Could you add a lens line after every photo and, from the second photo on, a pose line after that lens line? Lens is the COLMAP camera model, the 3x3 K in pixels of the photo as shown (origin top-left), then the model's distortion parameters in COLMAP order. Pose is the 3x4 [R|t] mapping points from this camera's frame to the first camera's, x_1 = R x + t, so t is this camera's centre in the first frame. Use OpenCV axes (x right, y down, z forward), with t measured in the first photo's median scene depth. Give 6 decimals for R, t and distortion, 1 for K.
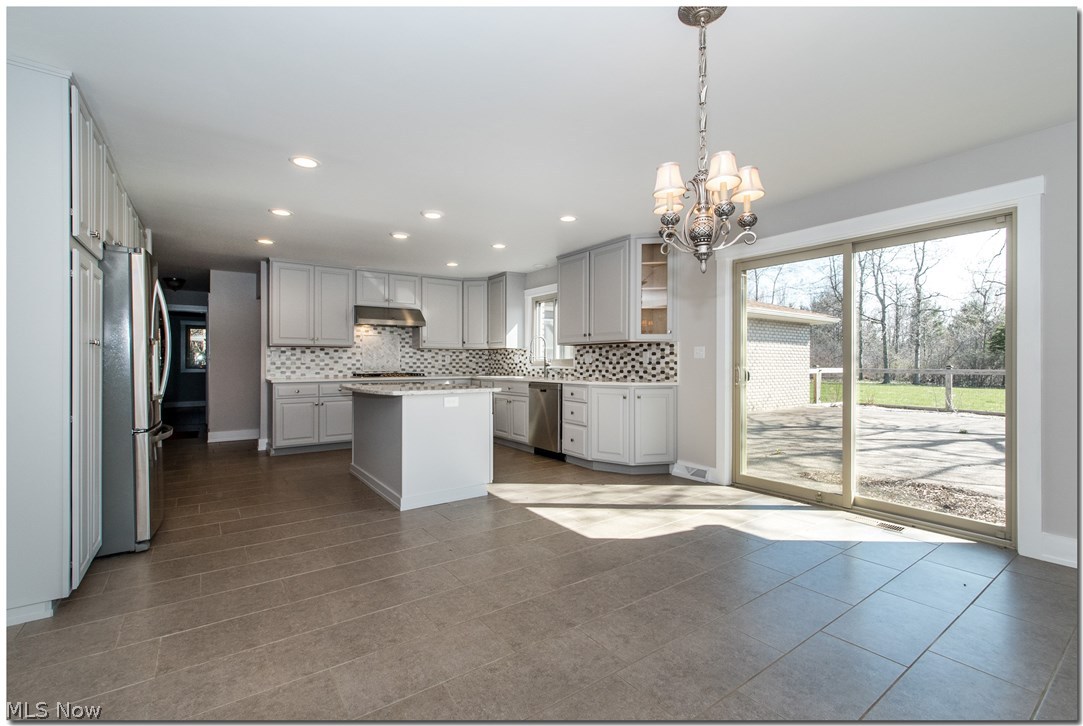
lens RADIAL K [[482.4, 0, 539.2], [0, 482.4, 360.7], [0, 0, 1]] dist [-0.001278, 0.000082]
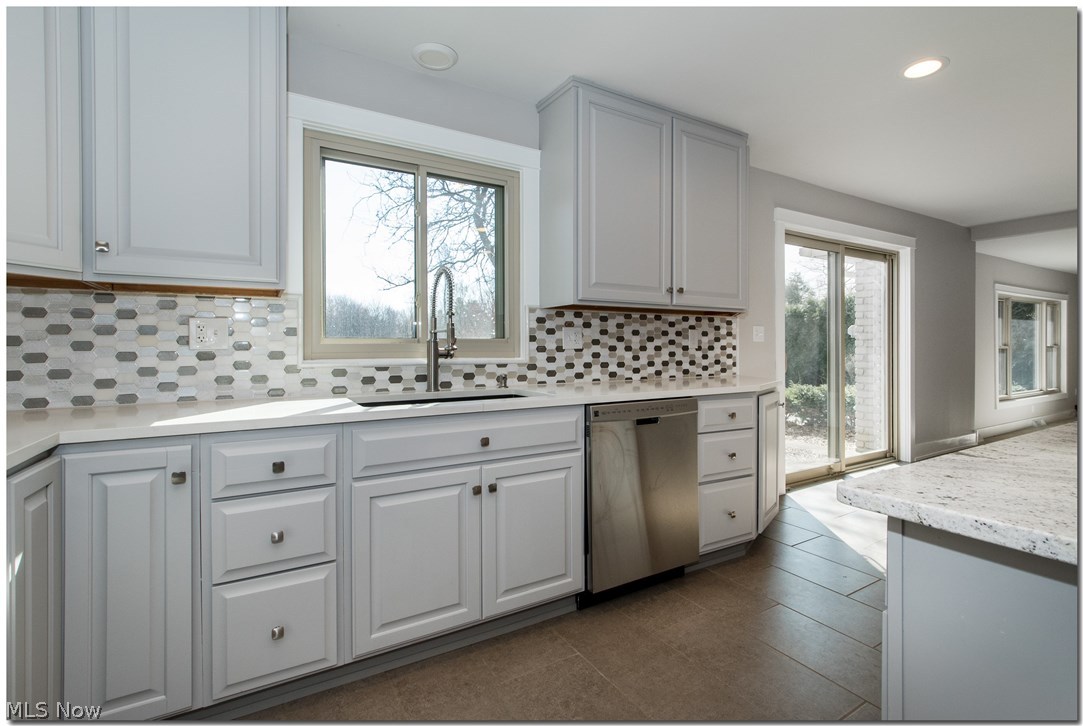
lens RADIAL K [[482.4, 0, 537.8], [0, 482.4, 355.0], [0, 0, 1]] dist [-0.001278, 0.000082]
pose [[0.093756, -0.003196, 0.995590, -0.346448], [0.005982, 0.999979, 0.002647, 0.009116], [-0.995577, 0.005707, 0.093773, 0.962782]]
